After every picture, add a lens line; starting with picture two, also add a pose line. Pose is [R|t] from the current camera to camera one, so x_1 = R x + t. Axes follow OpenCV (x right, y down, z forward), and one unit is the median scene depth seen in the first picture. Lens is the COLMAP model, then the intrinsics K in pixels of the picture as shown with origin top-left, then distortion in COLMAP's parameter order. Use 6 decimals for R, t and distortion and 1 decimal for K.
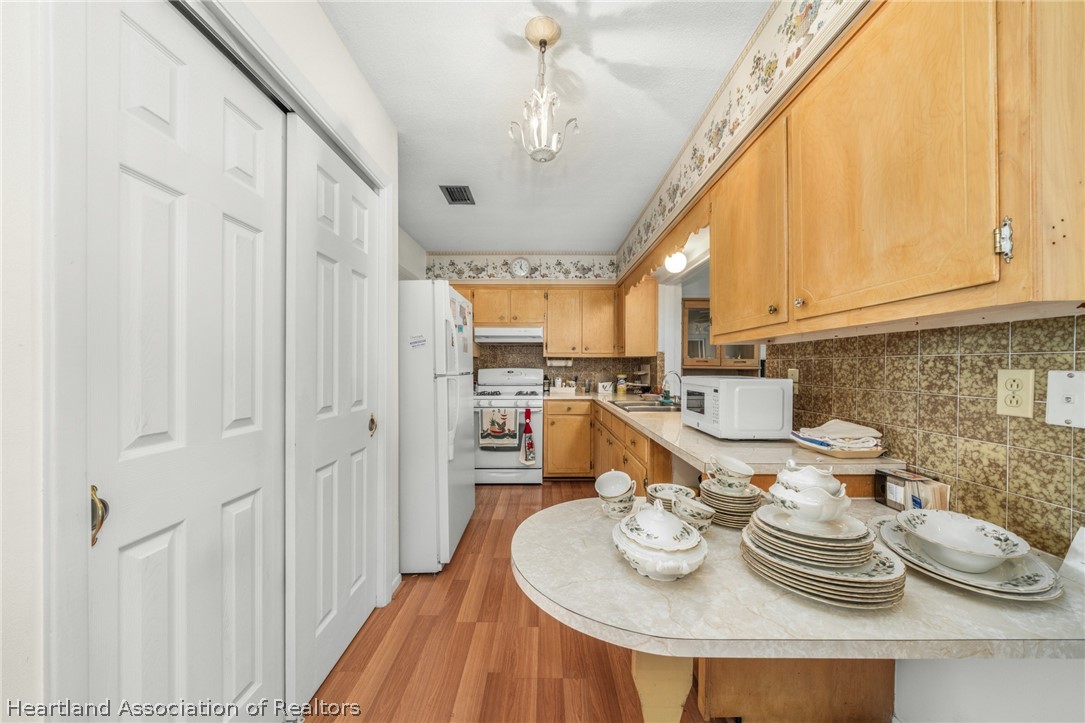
lens RADIAL K [[377.2, 0, 543.3], [0, 377.2, 367.9], [0, 0, 1]] dist [-0.007381, -0.000049]
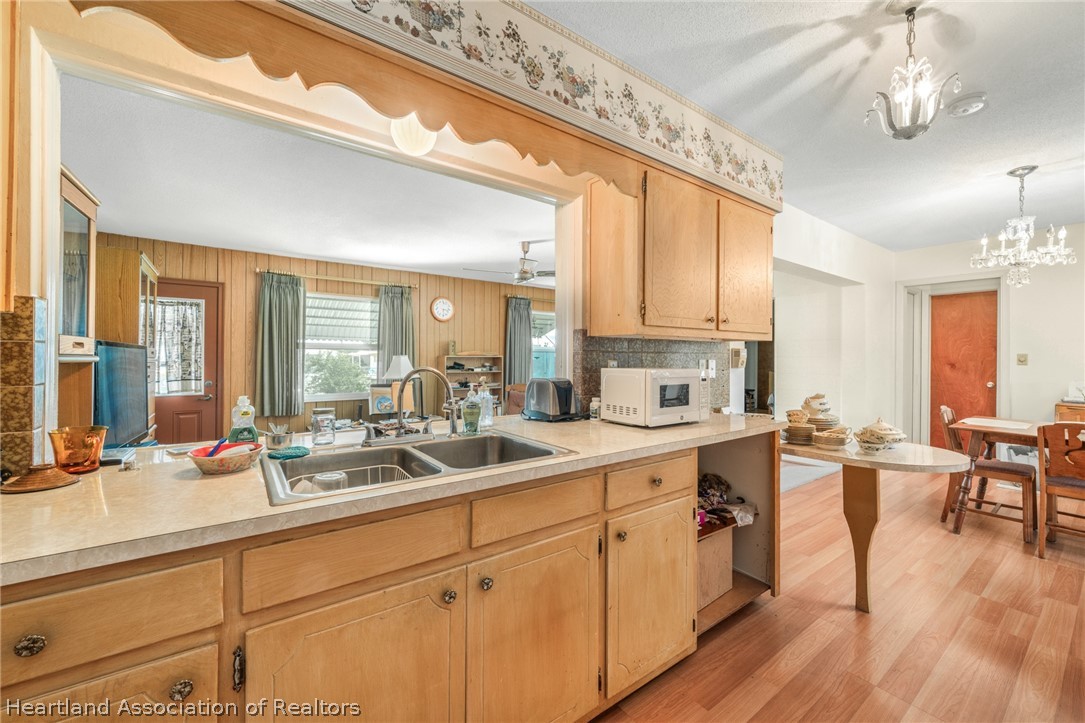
lens RADIAL K [[415.1, 0, 528.4], [0, 415.1, 357.3], [0, 0, 1]] dist [0.001028, 0.000018]
pose [[-0.569257, -0.006149, 0.822137, -0.275558], [-0.003497, 0.999981, 0.005058, -0.011972], [-0.822152, 0.000004, -0.569268, 2.182061]]
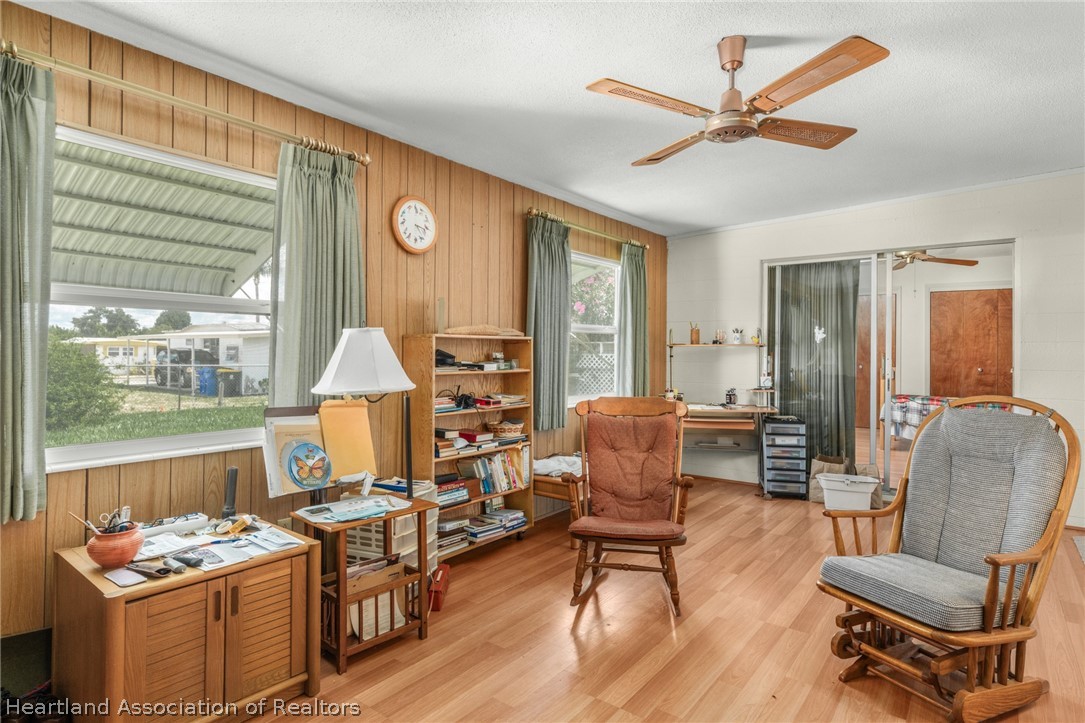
lens RADIAL K [[581.4, 0, 537.0], [0, 581.4, 349.0], [0, 0, 1]] dist [0.001668, -0.000156]
pose [[-0.789163, -0.003376, 0.614175, 1.503586], [-0.006036, 0.999979, -0.002260, 0.053041], [-0.614155, -0.005491, -0.789167, 2.156710]]
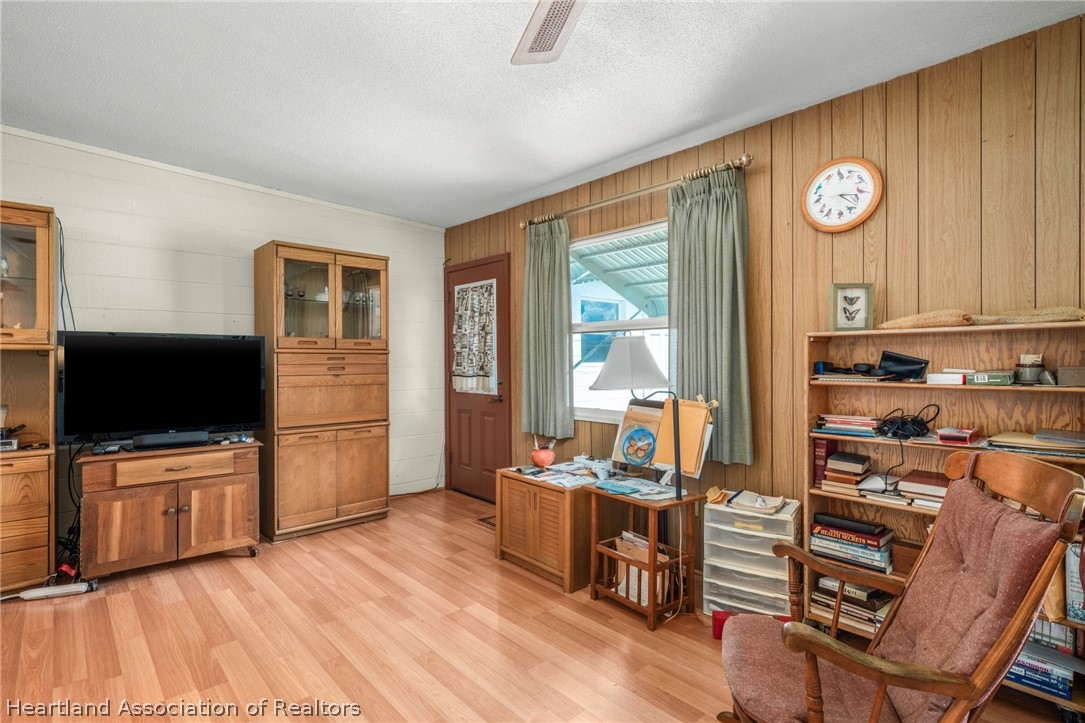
lens RADIAL K [[519.5, 0, 539.7], [0, 519.5, 363.4], [0, 0, 1]] dist [0.000896, 0.000095]
pose [[0.734174, -0.013949, 0.678818, 1.492174], [0.009832, 0.999903, 0.009913, 0.062254], [-0.678890, -0.000603, 0.734239, 0.139729]]
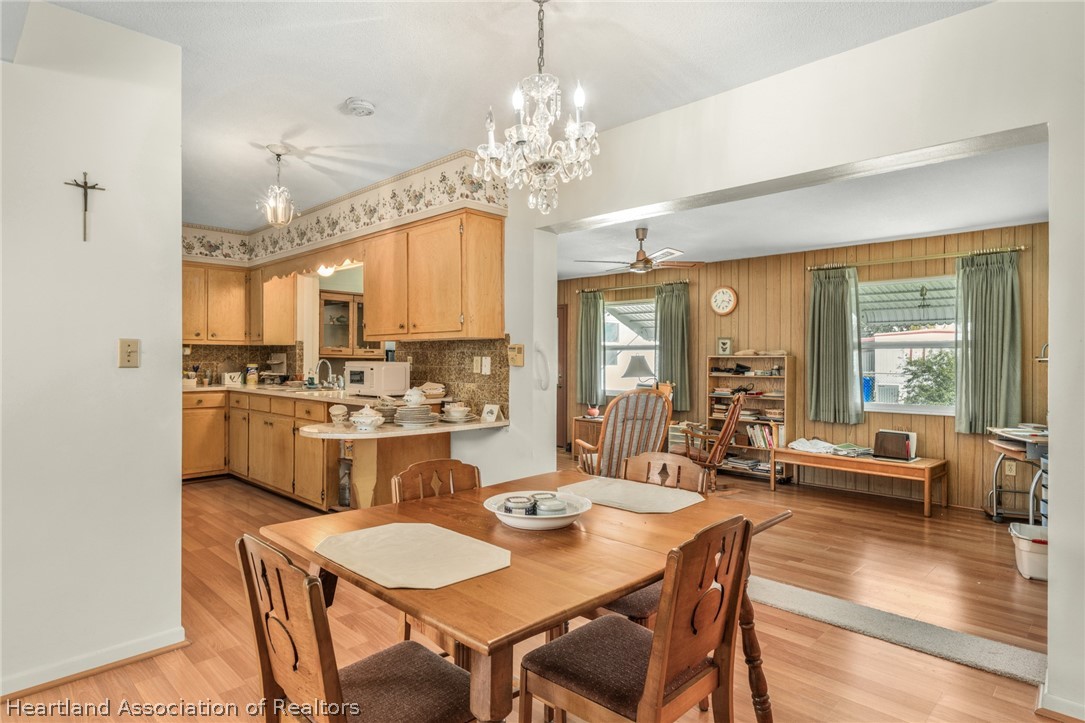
lens RADIAL K [[592.0, 0, 542.5], [0, 592.0, 361.5], [0, 0, 1]] dist [-0.000181, -0.000300]
pose [[0.694802, -0.005103, 0.719183, -0.961461], [0.000324, 0.999977, 0.006782, 0.007099], [-0.719201, -0.004479, 0.694787, -1.467990]]
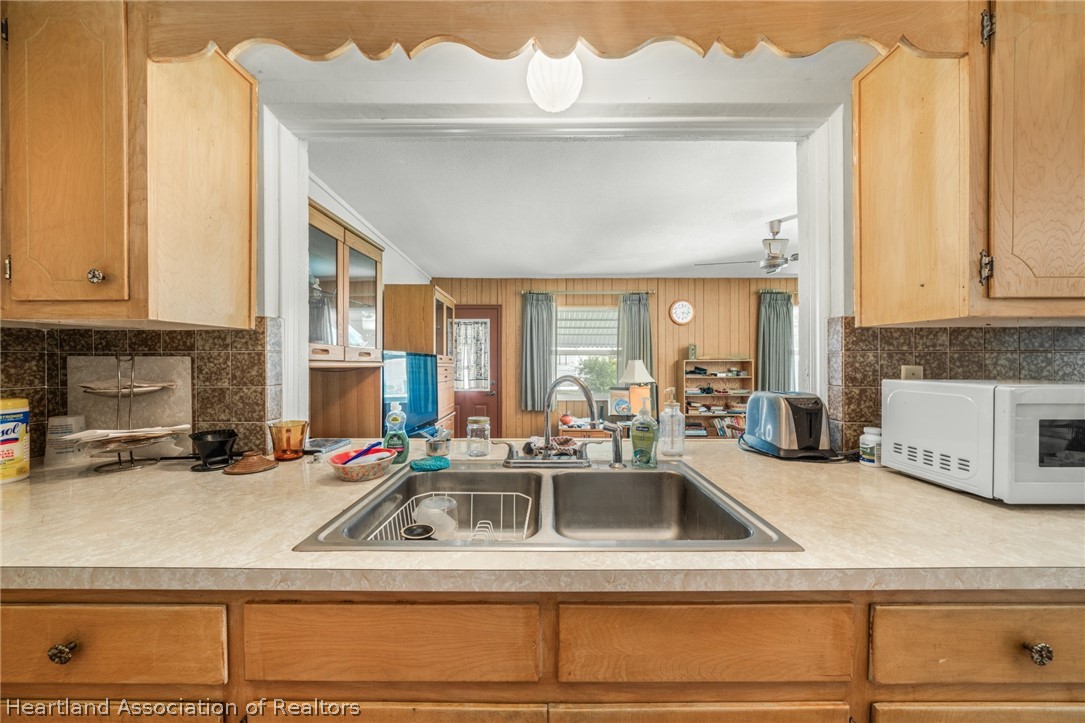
lens RADIAL K [[370.6, 0, 546.4], [0, 370.6, 362.3], [0, 0, 1]] dist [-0.005649, 0.000074]
pose [[0.002603, -0.006425, 0.999976, -0.020664], [0.004885, 0.999968, 0.006413, -0.011631], [-0.999985, 0.004869, 0.002635, 1.873767]]
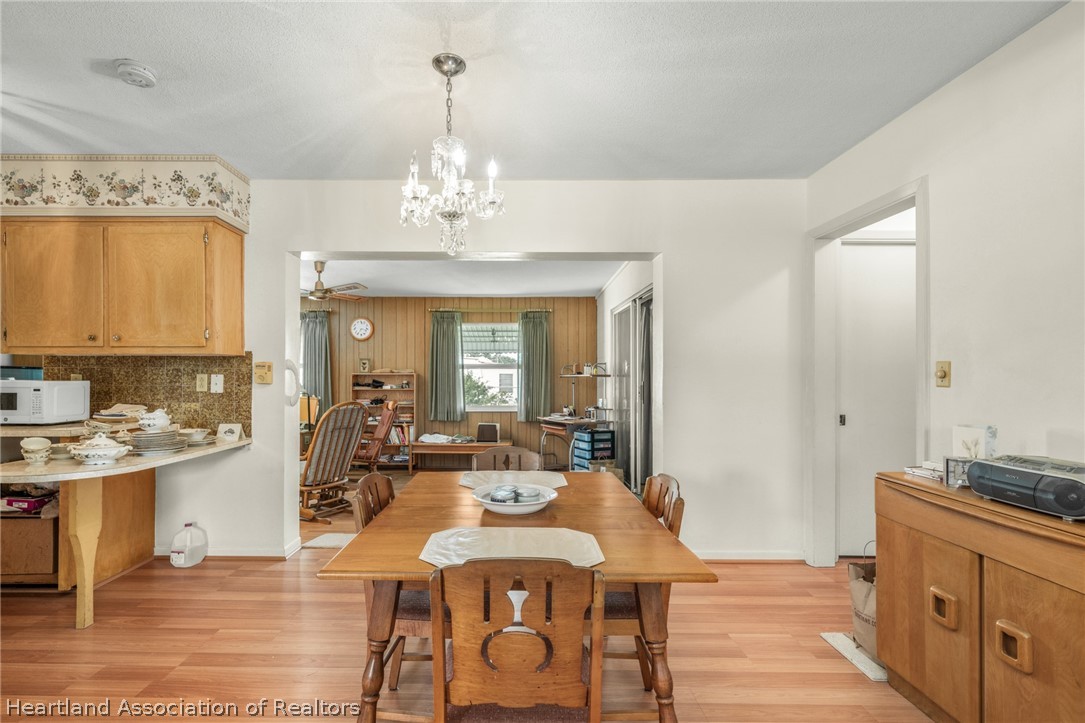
lens RADIAL K [[477.7, 0, 504.5], [0, 477.7, 375.6], [0, 0, 1]] dist [0.000883, 0.000153]
pose [[0.007036, -0.003009, 0.999971, -1.267227], [-0.000233, 0.999995, 0.003011, 0.002445], [-0.999975, -0.000254, 0.007035, -0.706244]]
